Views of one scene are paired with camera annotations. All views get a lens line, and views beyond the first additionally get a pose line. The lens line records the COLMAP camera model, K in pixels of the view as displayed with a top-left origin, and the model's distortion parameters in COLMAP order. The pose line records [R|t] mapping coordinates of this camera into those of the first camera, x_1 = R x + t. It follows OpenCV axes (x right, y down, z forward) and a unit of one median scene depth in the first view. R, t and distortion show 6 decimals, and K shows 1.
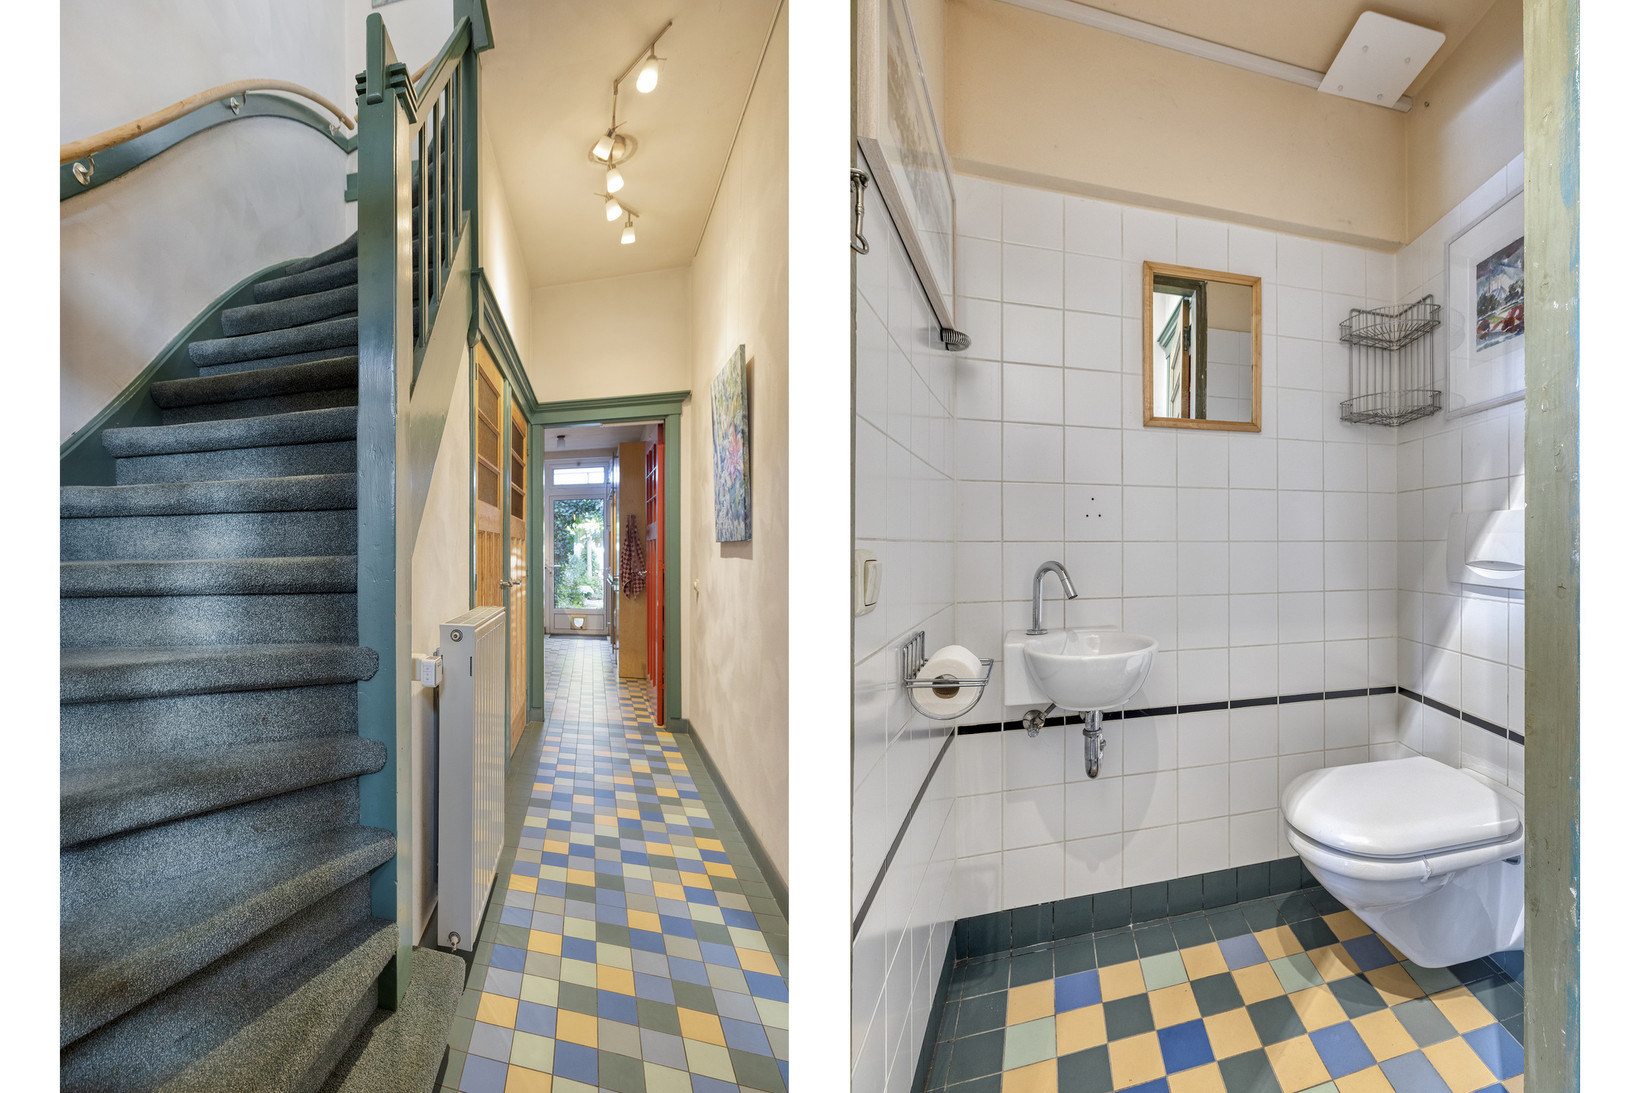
lens RADIAL K [[871.8, 0, 868.5], [0, 871.8, 547.7], [0, 0, 1]] dist [-0.002729, -0.000554]
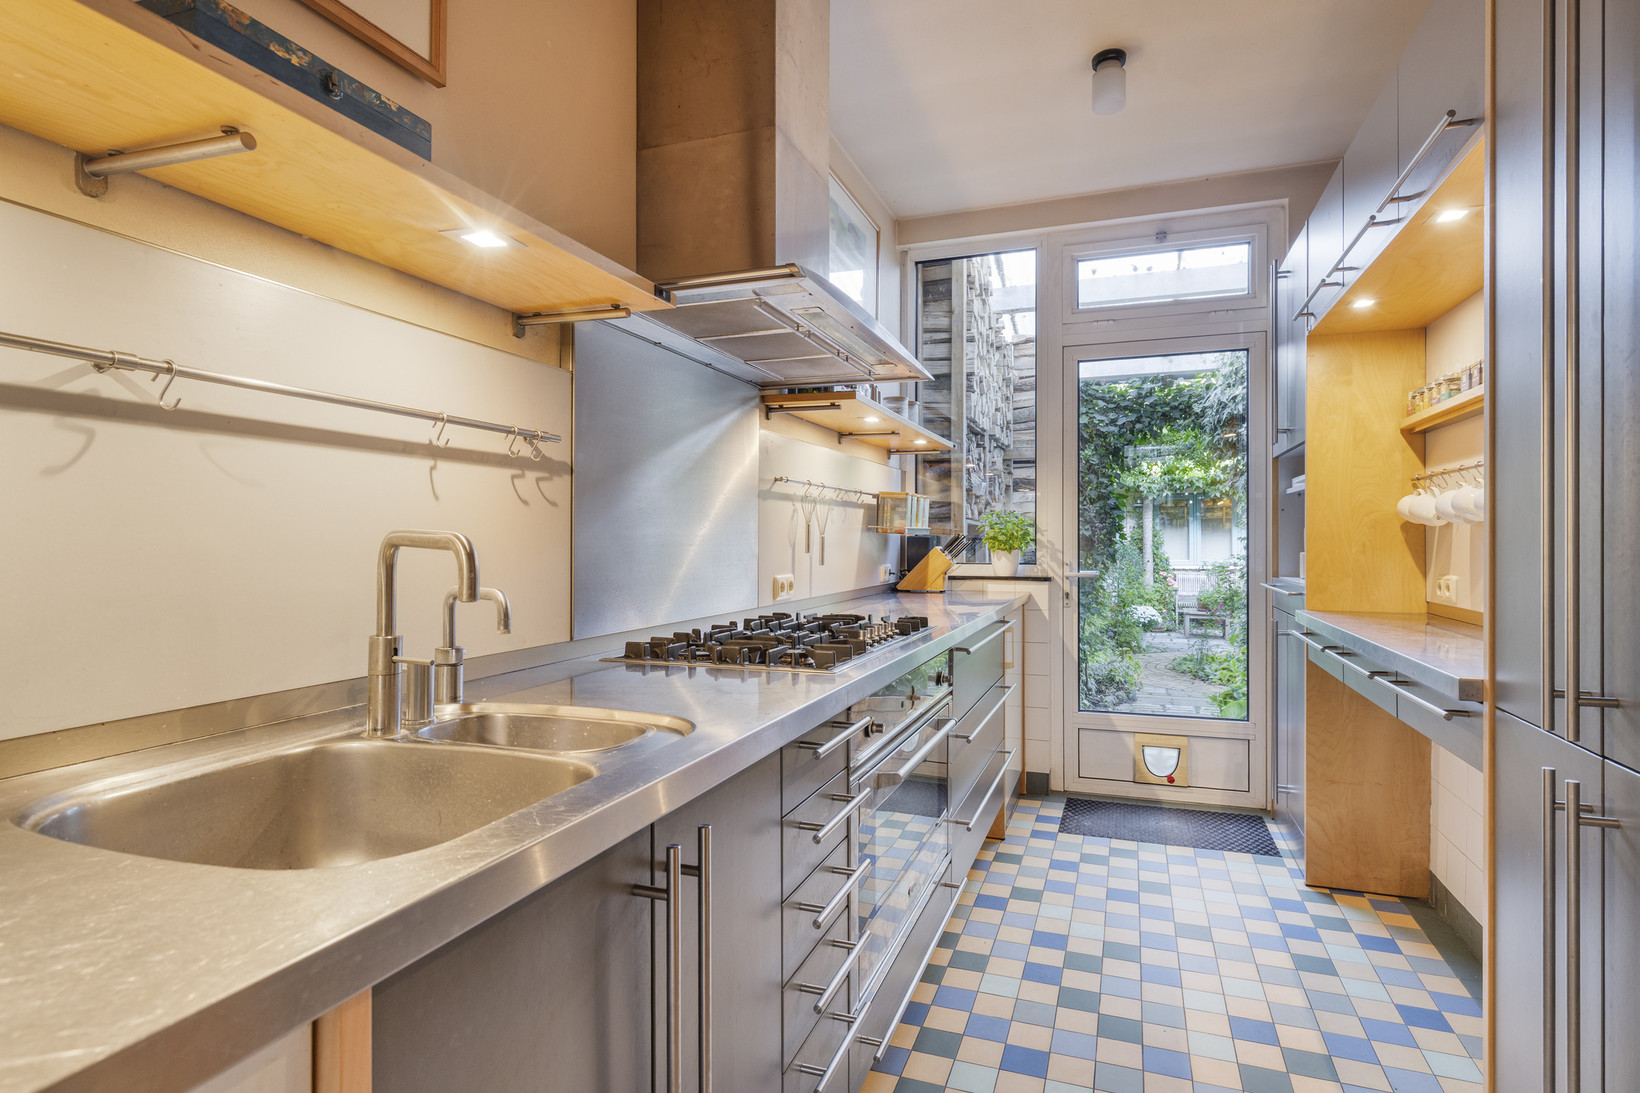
lens RADIAL K [[807.8, 0, 836.5], [0, 807.8, 539.5], [0, 0, 1]] dist [-0.002837, -0.000422]
pose [[0.804001, -0.001110, -0.594627, -0.235941], [0.002985, 0.999993, 0.002171, 0.007611], [0.594621, -0.003520, 0.803999, 0.652230]]
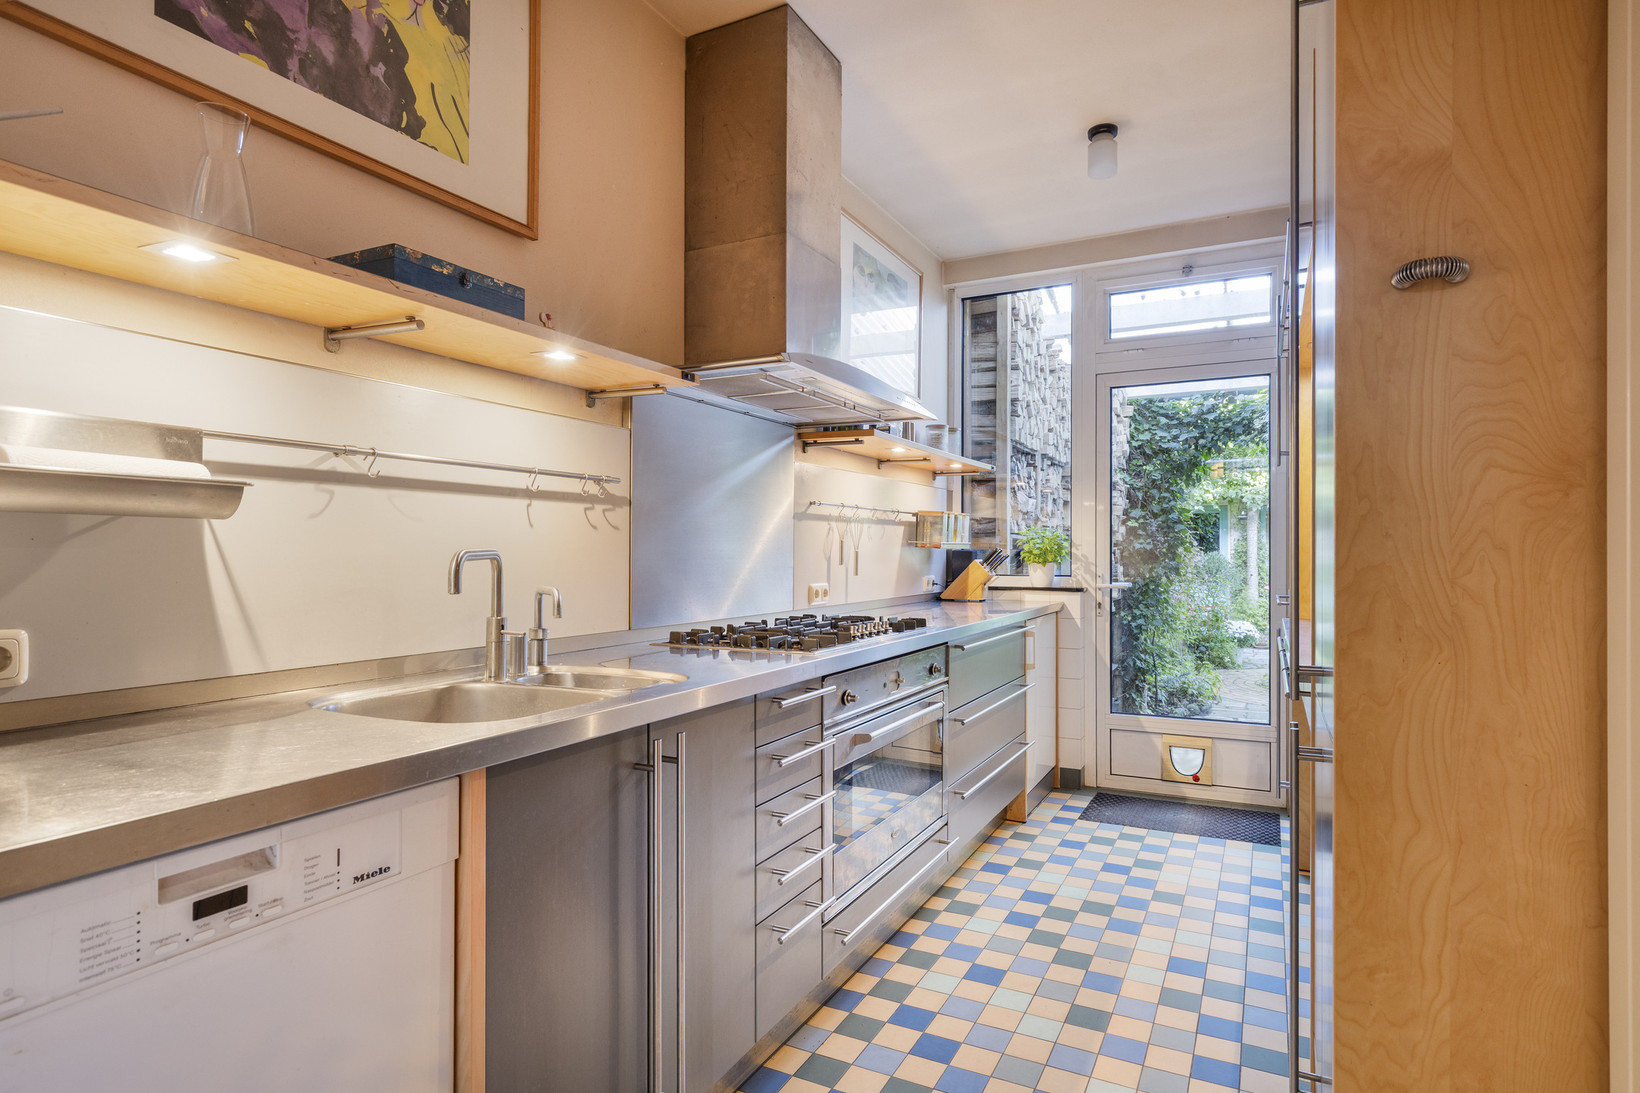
lens RADIAL K [[871.8, 0, 868.5], [0, 871.8, 547.7], [0, 0, 1]] dist [-0.002729, -0.000554]
pose [[0.730470, -0.003044, -0.682938, -0.182441], [0.002280, 0.999995, -0.002019, 0.006865], [0.682941, -0.000083, 0.730474, 0.629537]]
